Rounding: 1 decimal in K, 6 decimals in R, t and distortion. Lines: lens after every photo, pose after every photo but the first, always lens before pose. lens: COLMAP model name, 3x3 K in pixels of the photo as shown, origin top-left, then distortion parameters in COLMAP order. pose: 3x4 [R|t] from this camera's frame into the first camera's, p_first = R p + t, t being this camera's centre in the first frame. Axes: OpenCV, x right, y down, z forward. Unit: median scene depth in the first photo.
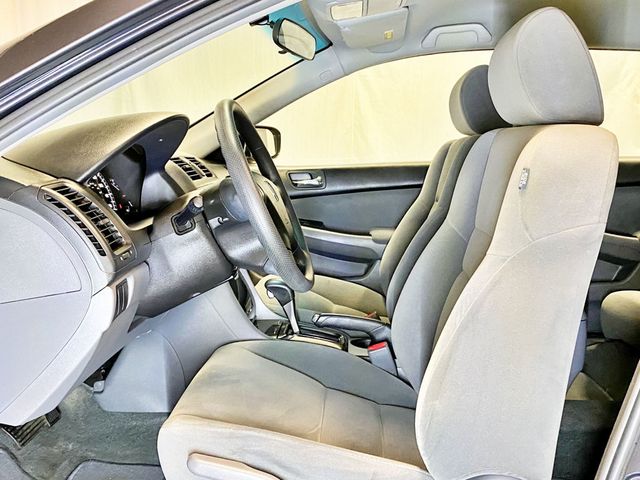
lens RADIAL K [[608.5, 0, 323.6], [0, 608.5, 239.9], [0, 0, 1]] dist [0.029355, -0.019342]
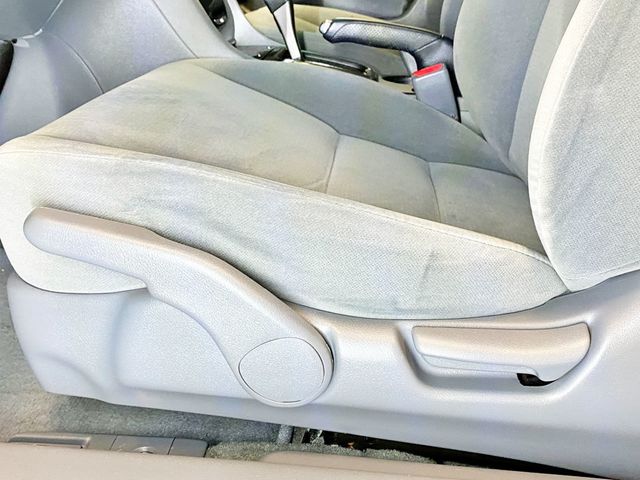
lens RADIAL K [[608.5, 0, 323.6], [0, 608.5, 239.9], [0, 0, 1]] dist [0.029355, -0.019342]
pose [[0.999002, 0.015367, -0.041930, 0.014535], [-0.002750, 0.958312, 0.285711, 0.175439], [0.044572, -0.285311, 0.957398, 0.407669]]
